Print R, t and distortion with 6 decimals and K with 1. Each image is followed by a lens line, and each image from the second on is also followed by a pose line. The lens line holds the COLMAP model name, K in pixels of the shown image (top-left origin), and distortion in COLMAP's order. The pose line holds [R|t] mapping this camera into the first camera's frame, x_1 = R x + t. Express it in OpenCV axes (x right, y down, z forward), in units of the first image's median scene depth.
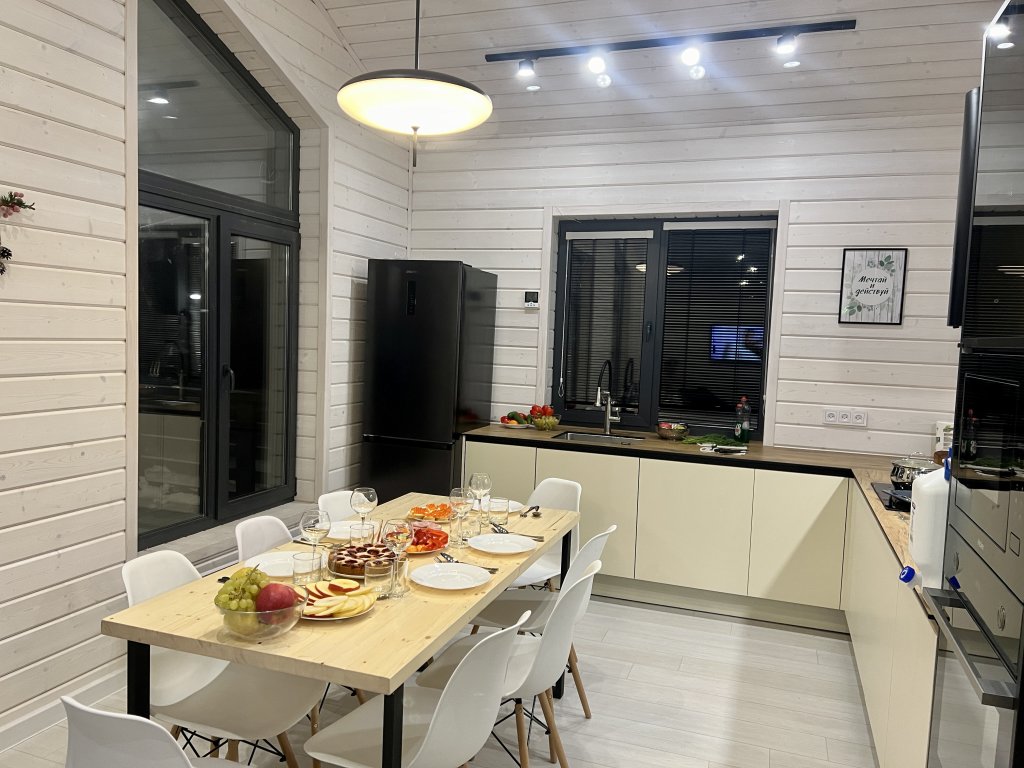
lens RADIAL K [[772.4, 0, 509.3], [0, 772.4, 388.4], [0, 0, 1]] dist [0.111833, -0.139403]
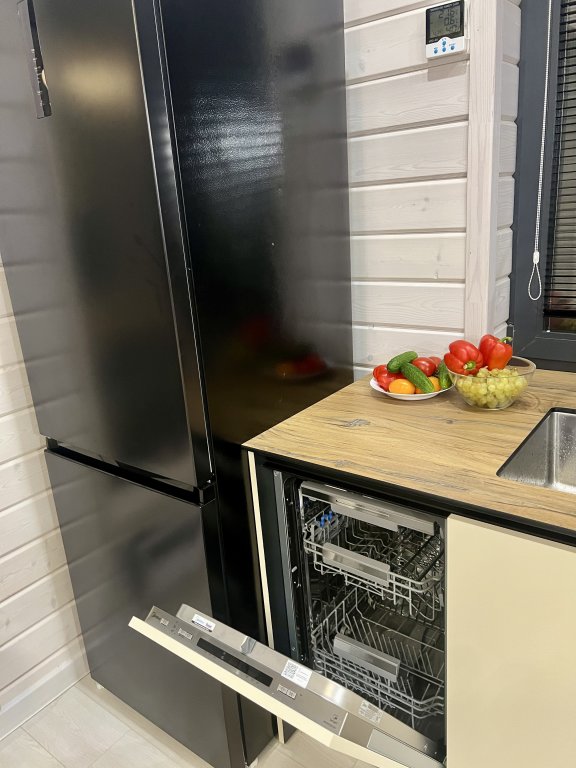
lens RADIAL K [[579.3, 0, 288.0], [0, 579.3, 384.0], [0, 0, 1]] dist [0.111833, -0.139403]
pose [[0.947484, -0.015728, -0.319415, 0.049597], [0.091876, 0.970072, 0.224764, -0.031049], [0.306320, -0.242307, 0.920573, 0.780341]]
